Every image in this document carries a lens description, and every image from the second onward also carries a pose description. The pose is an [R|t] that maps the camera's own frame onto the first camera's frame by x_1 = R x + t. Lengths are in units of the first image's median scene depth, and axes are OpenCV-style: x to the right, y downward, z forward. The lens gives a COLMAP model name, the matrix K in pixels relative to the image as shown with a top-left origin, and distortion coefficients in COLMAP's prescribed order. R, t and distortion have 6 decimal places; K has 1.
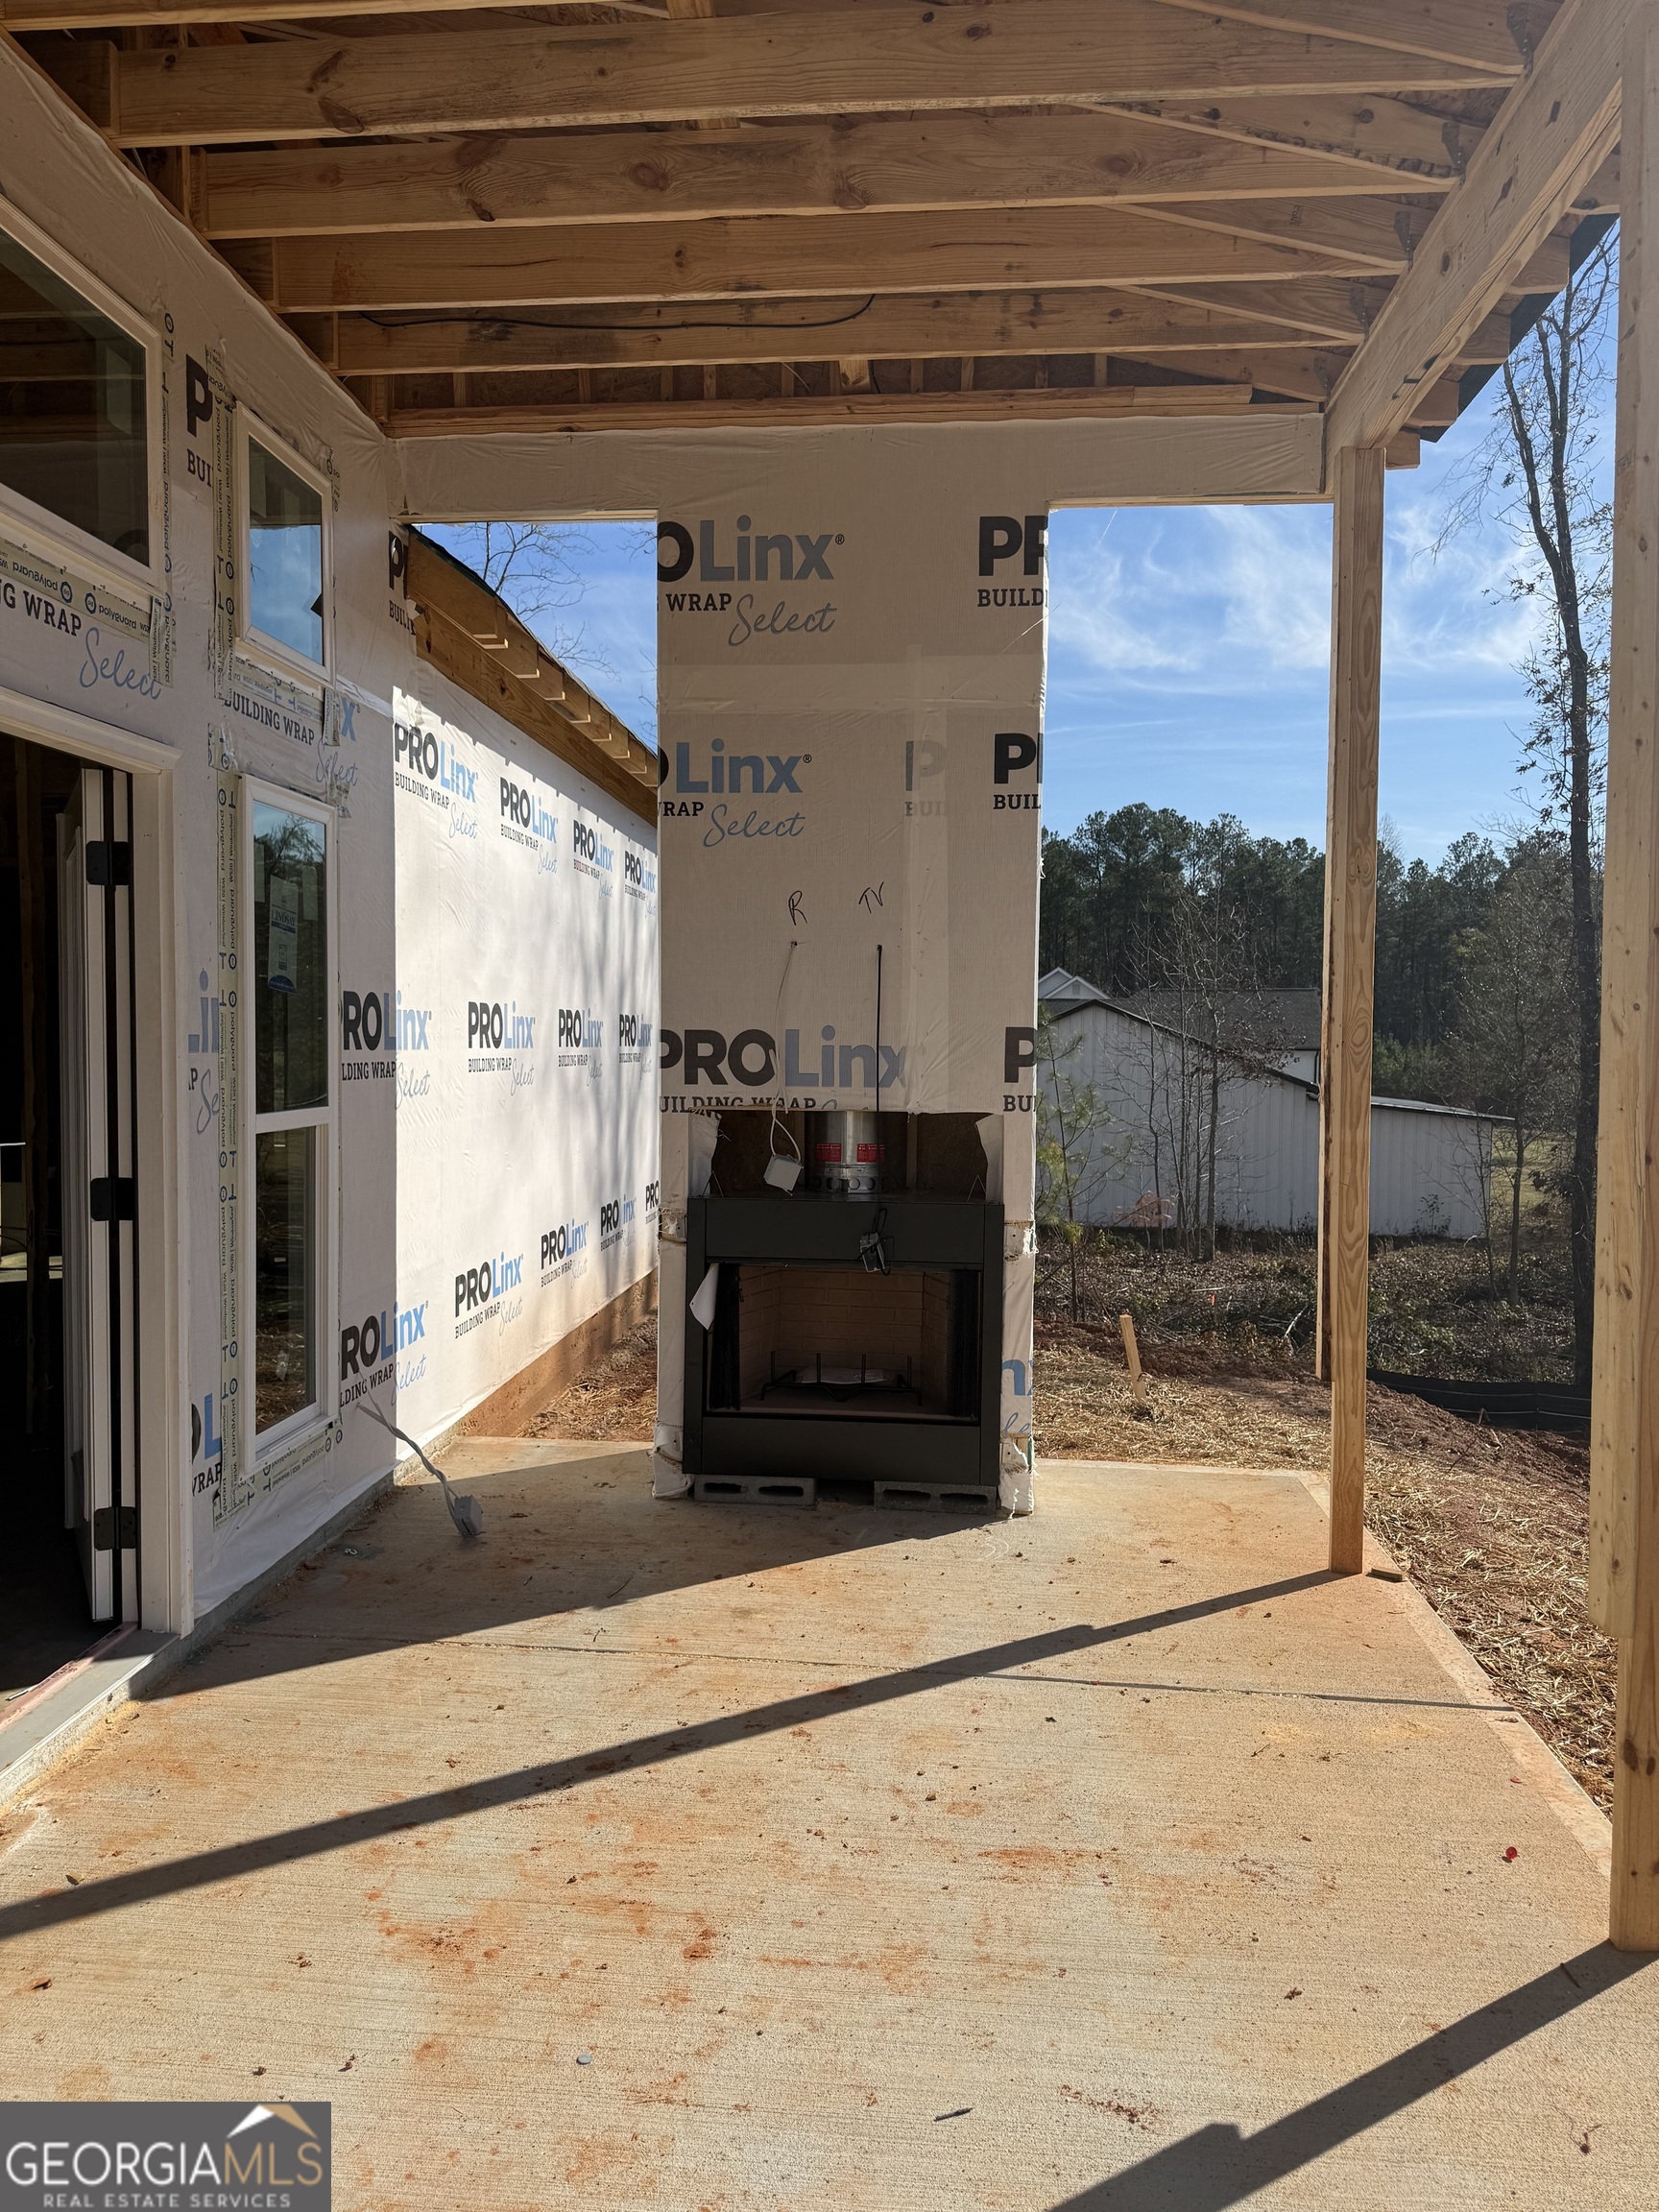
lens RADIAL K [[1534.1, 0, 829.5], [0, 1534.1, 1106.0], [0, 0, 1]] dist [0.173531, -0.394857]
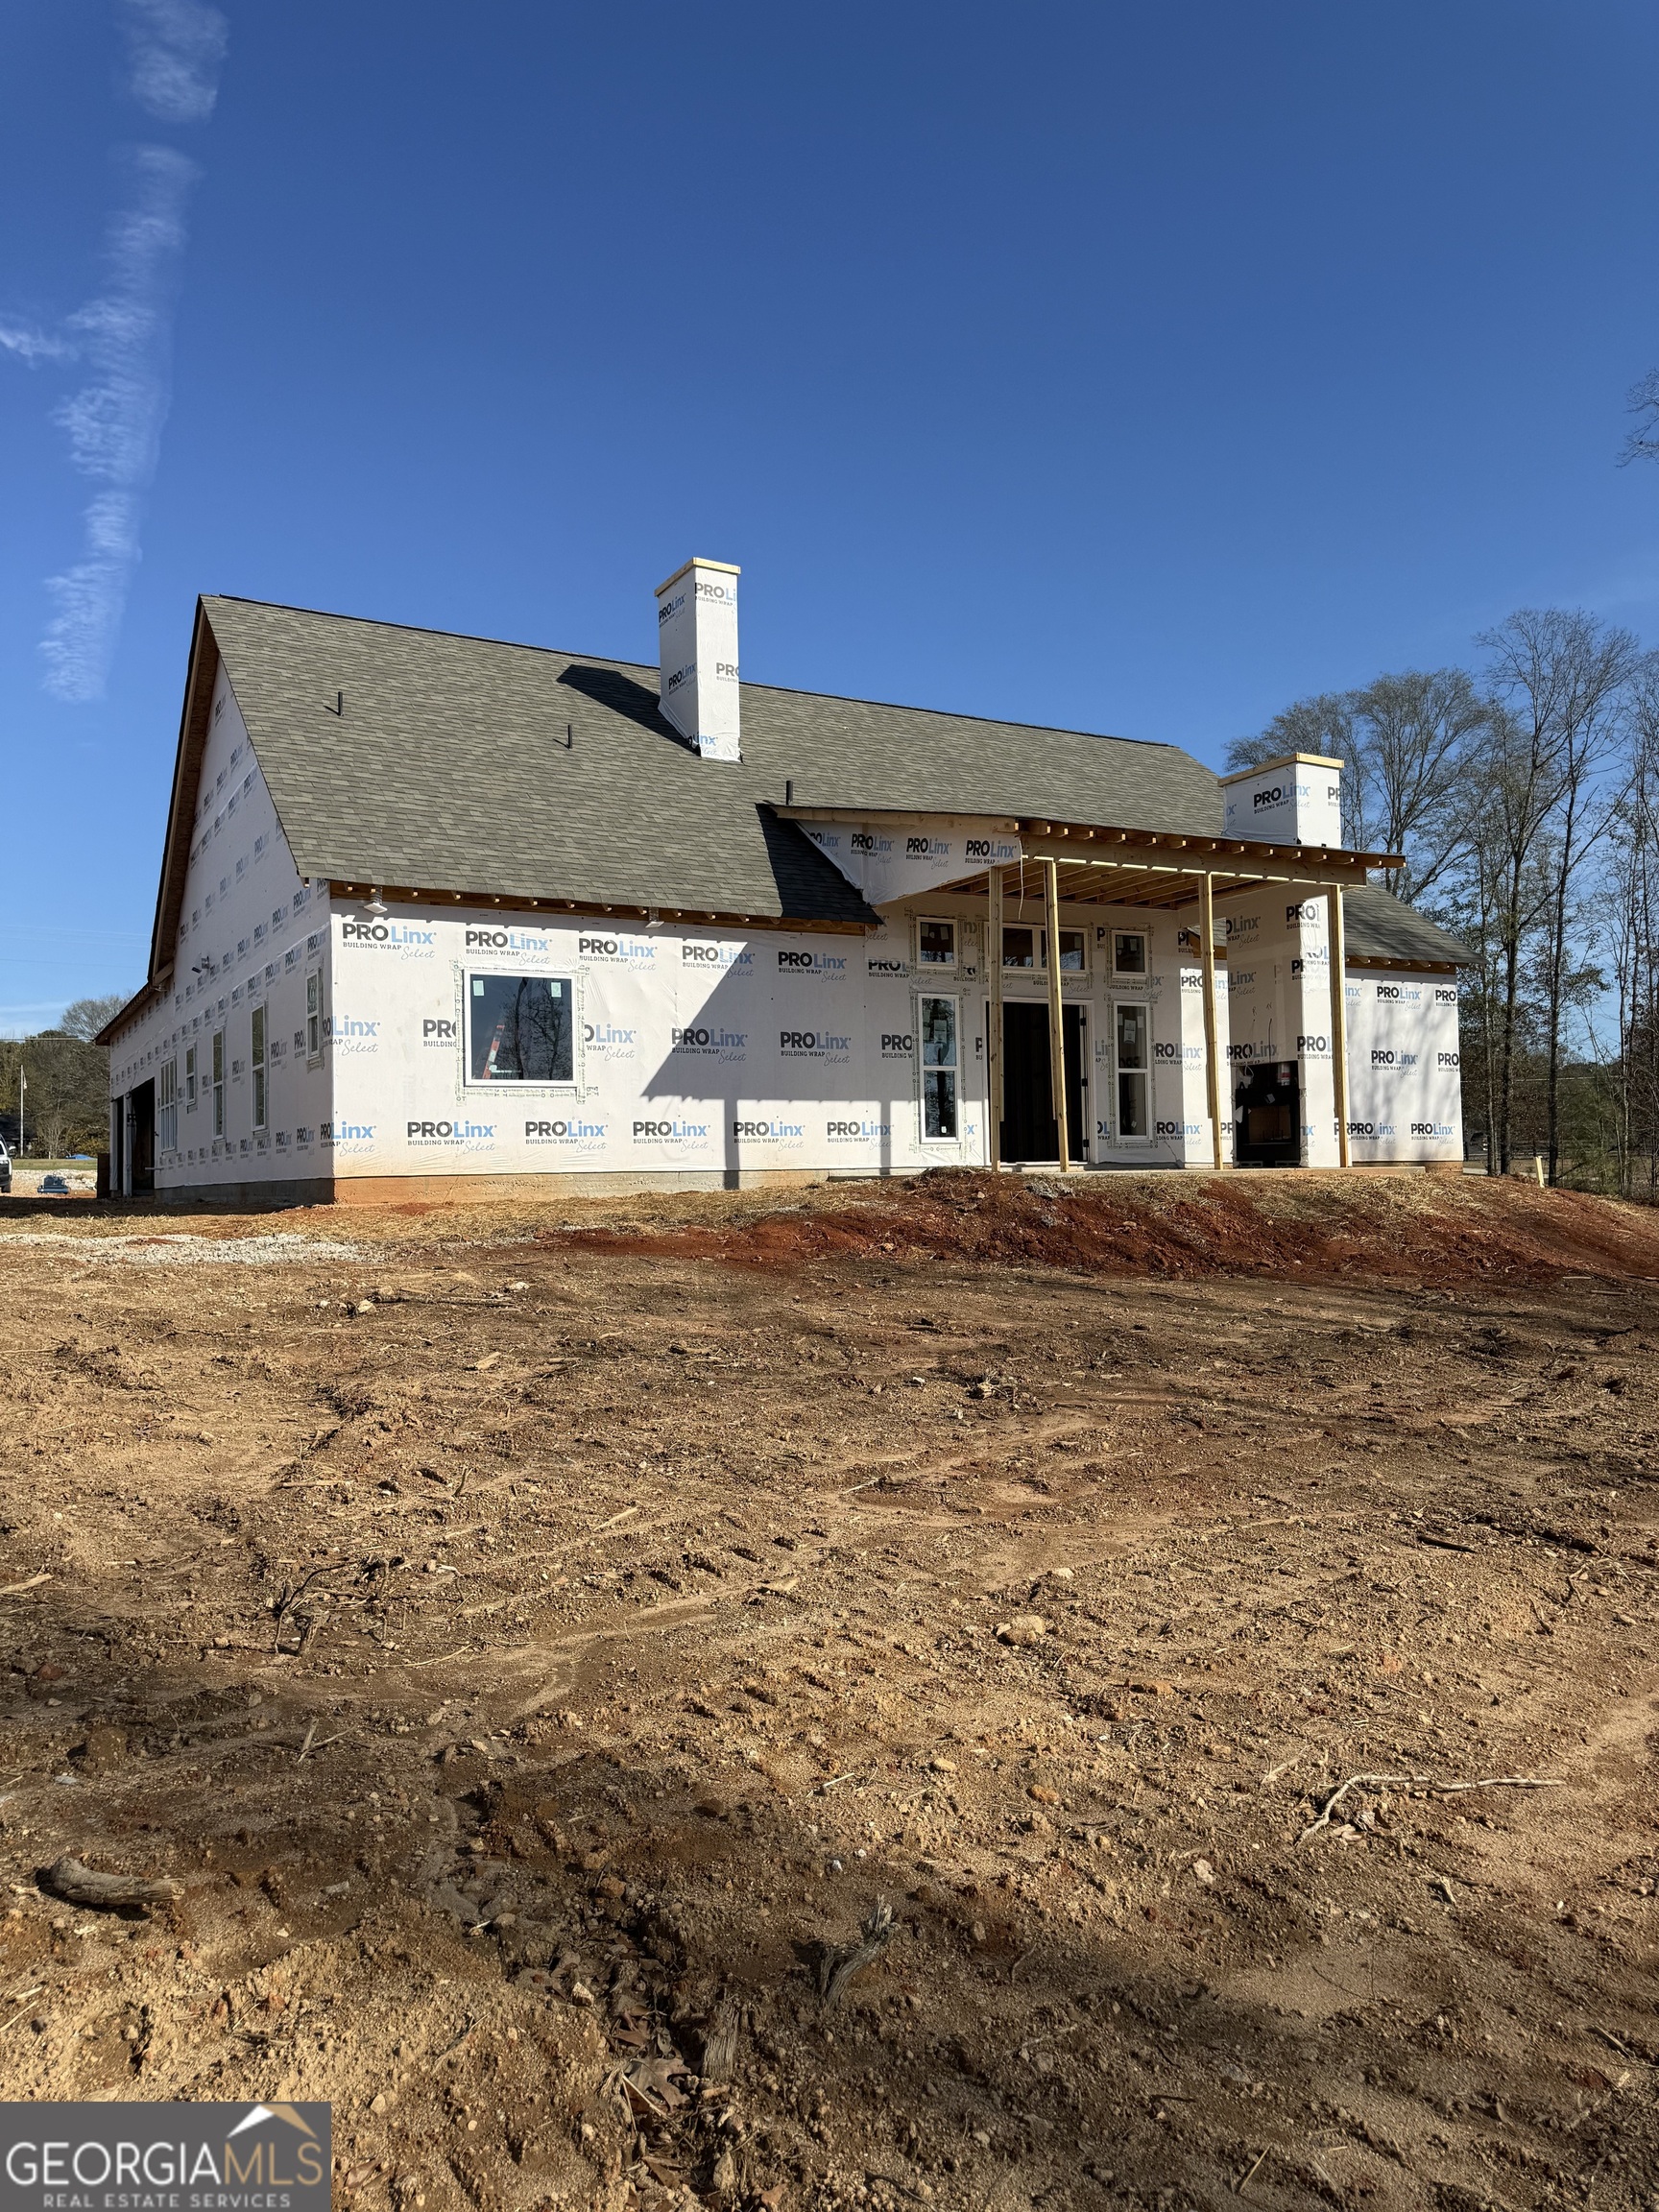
lens RADIAL K [[1534.1, 0, 829.5], [0, 1534.1, 1106.0], [0, 0, 1]] dist [0.173531, -0.394857]
pose [[0.552257, -0.056864, -0.831732, 2.640016], [-0.016384, 0.996738, -0.079024, 0.435754], [0.833513, 0.057268, 0.549524, -2.023862]]
